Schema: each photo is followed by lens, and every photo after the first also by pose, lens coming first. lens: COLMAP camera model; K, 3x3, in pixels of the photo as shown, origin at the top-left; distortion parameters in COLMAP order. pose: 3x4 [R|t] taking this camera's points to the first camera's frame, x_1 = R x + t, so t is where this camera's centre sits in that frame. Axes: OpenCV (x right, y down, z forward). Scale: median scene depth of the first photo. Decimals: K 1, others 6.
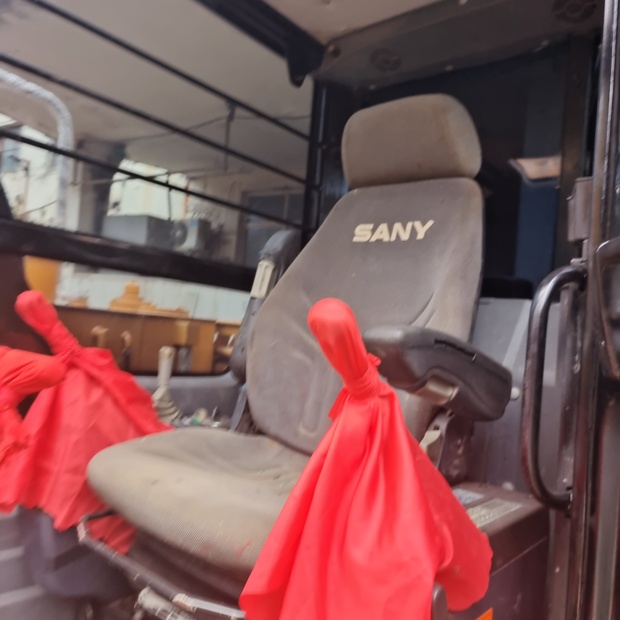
lens RADIAL K [[565.9, 0, 311.5], [0, 565.9, 319.5], [0, 0, 1]] dist [0.010913, 0.019156]
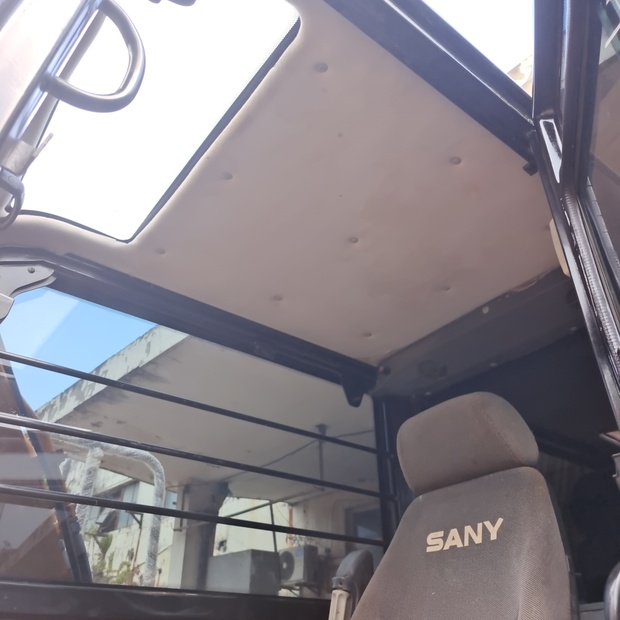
lens RADIAL K [[574.2, 0, 314.0], [0, 574.2, 321.9], [0, 0, 1]] dist [0.010097, 0.017039]
pose [[0.971035, -0.200239, -0.130365, 0.097858], [0.106590, 0.851332, -0.513686, 0.004814], [0.213843, 0.484911, 0.848017, -0.023023]]
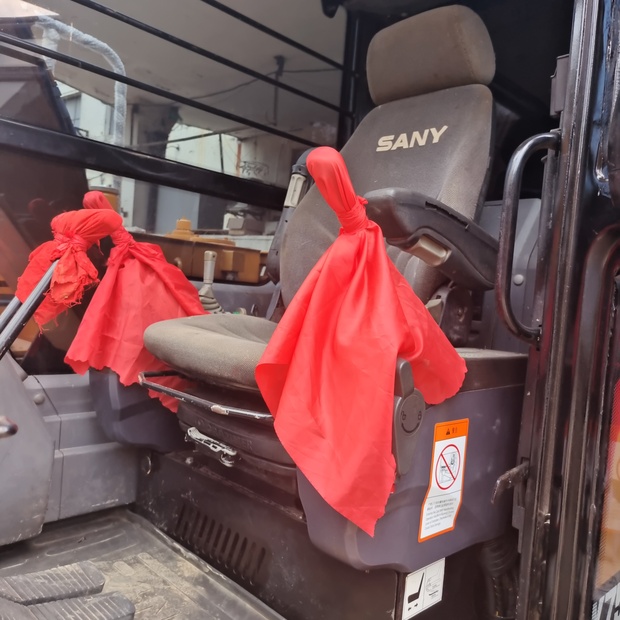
lens RADIAL K [[574.2, 0, 314.0], [0, 574.2, 321.9], [0, 0, 1]] dist [0.010097, 0.017039]
pose [[0.995203, -0.004788, -0.097711, 0.064063], [0.009913, 0.998596, 0.052039, 0.135876], [0.097325, -0.052758, 0.993853, -0.133513]]
